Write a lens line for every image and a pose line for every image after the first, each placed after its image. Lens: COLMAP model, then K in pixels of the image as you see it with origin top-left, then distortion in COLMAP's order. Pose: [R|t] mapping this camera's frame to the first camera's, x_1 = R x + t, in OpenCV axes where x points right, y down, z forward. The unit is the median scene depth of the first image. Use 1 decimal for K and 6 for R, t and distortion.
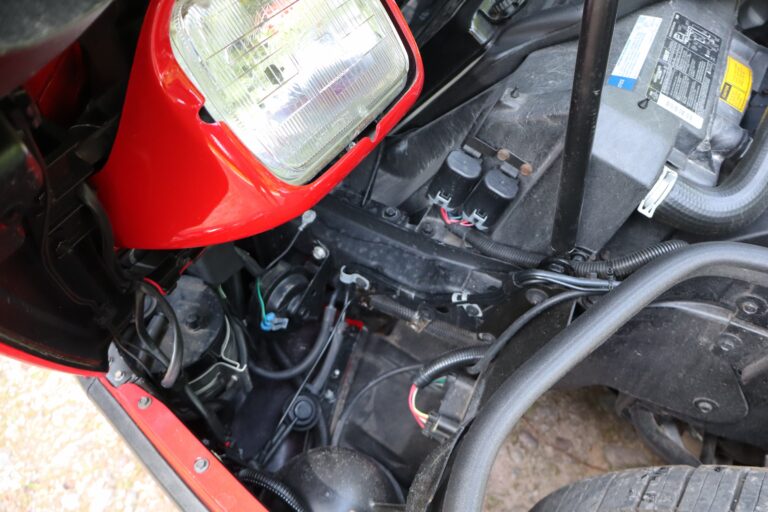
lens RADIAL K [[648.2, 0, 384.0], [0, 648.2, 256.0], [0, 0, 1]] dist [0.002543, 0.001285]
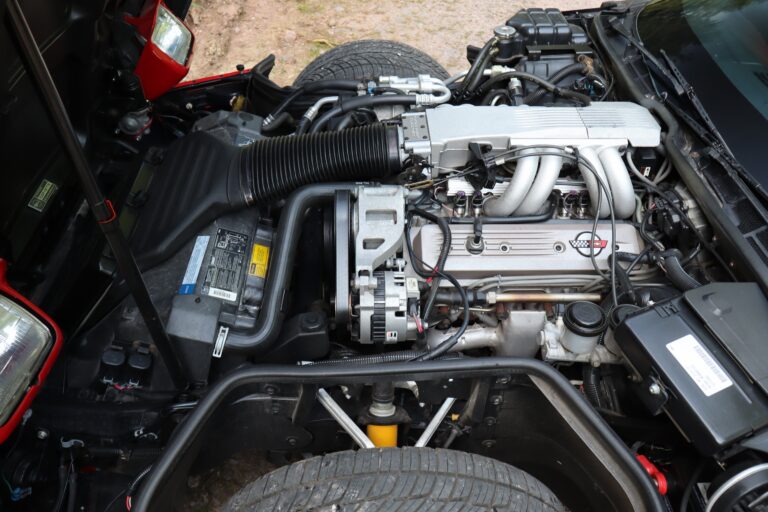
lens RADIAL K [[661.6, 0, 384.0], [0, 661.6, 256.0], [0, 0, 1]] dist [0.005771, 0.007248]
pose [[0.897425, -0.284937, 0.336809, 0.236690], [0.318577, 0.946683, -0.047964, -0.080522], [-0.305184, 0.150344, 0.940351, -0.825605]]
